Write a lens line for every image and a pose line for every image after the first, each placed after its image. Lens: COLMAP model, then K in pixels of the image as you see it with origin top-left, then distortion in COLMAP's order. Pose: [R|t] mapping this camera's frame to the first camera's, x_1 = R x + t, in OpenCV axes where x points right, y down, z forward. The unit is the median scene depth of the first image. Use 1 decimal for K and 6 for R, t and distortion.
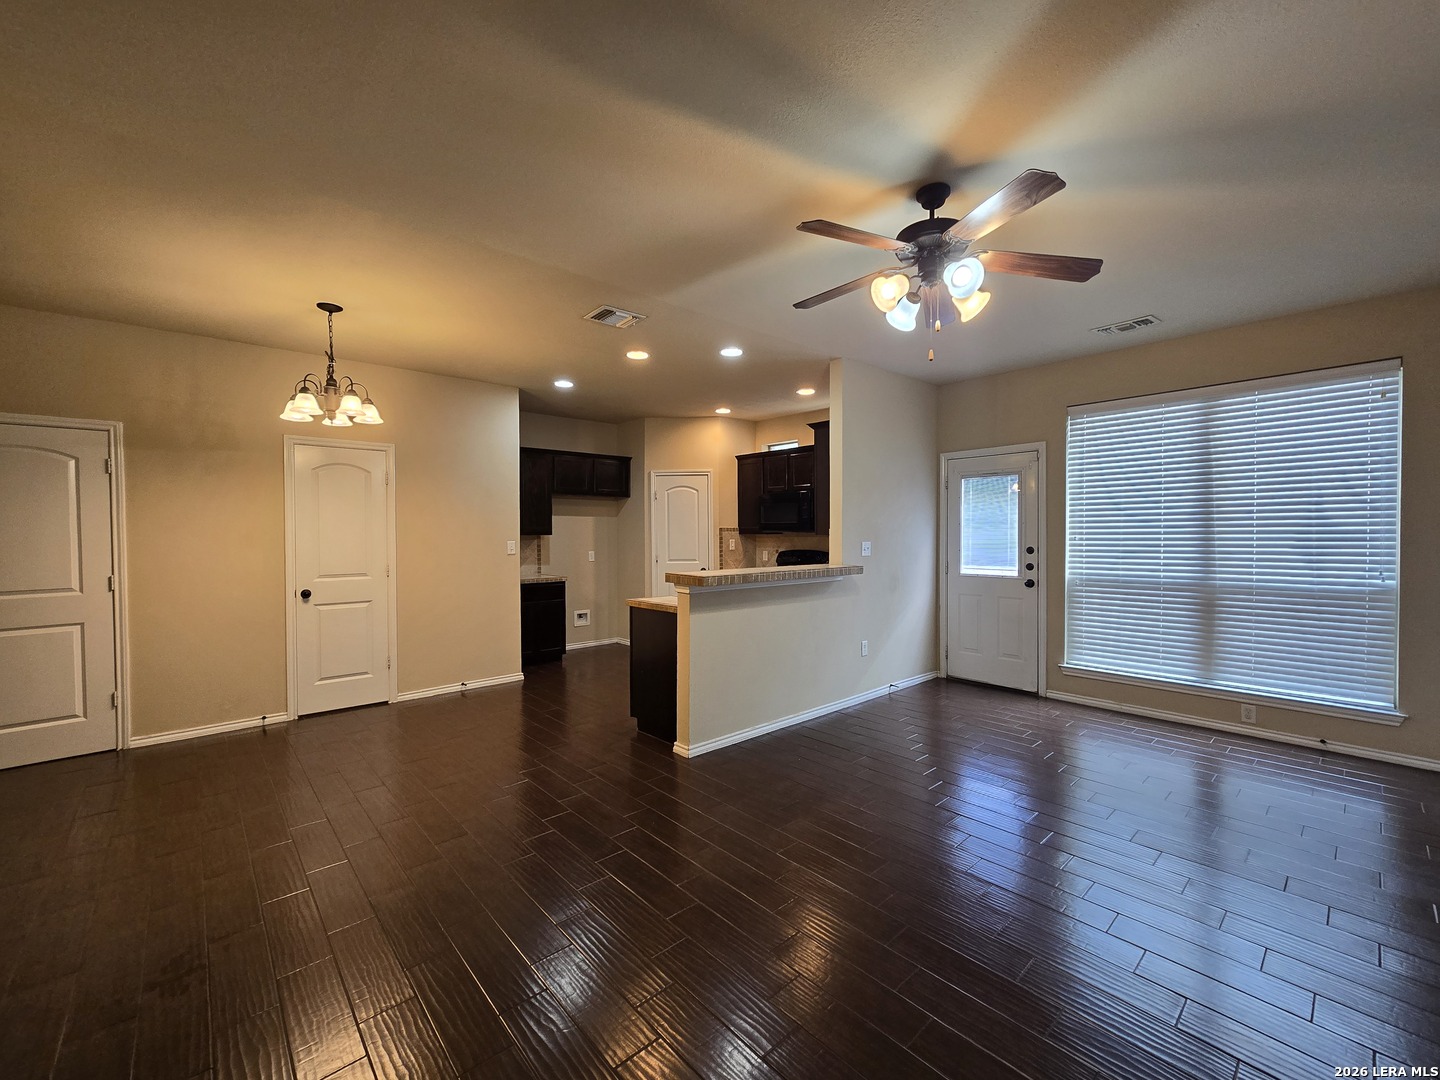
lens RADIAL K [[593.7, 0, 733.0], [0, 593.7, 535.4], [0, 0, 1]] dist [-0.000205, 0.001949]
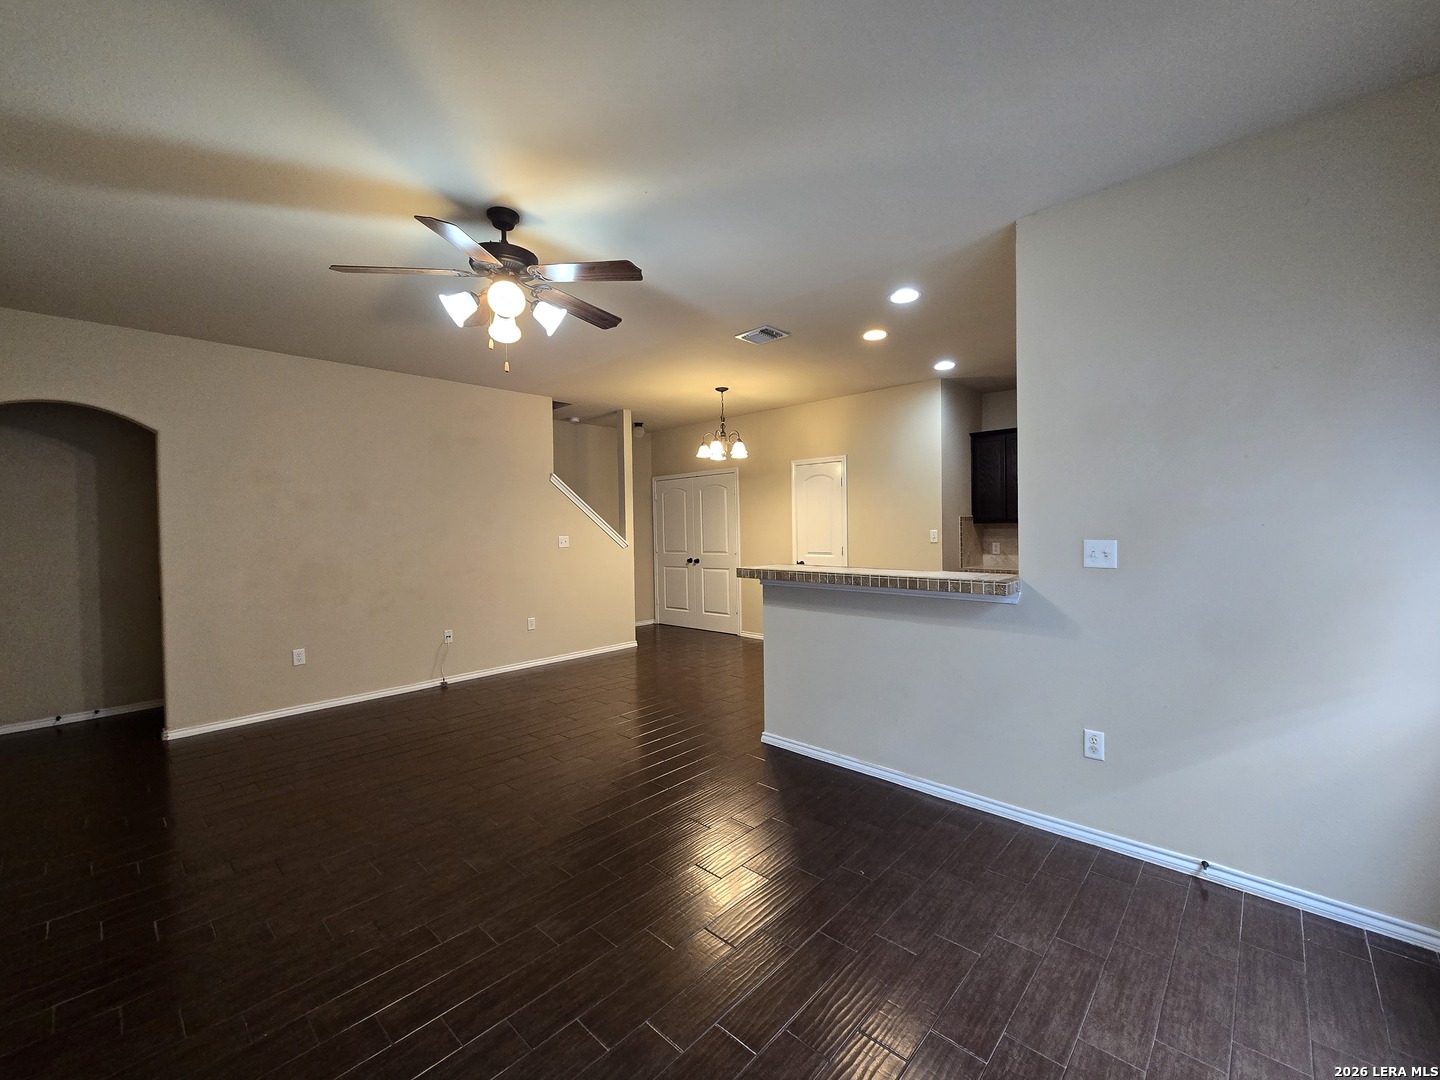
lens RADIAL K [[593.7, 0, 733.0], [0, 593.7, 535.4], [0, 0, 1]] dist [-0.000205, 0.001949]
pose [[0.083921, 0.020667, -0.996258, 0.683176], [0.012732, 0.999681, 0.021810, -0.007933], [0.996391, -0.014515, 0.083631, 0.622499]]
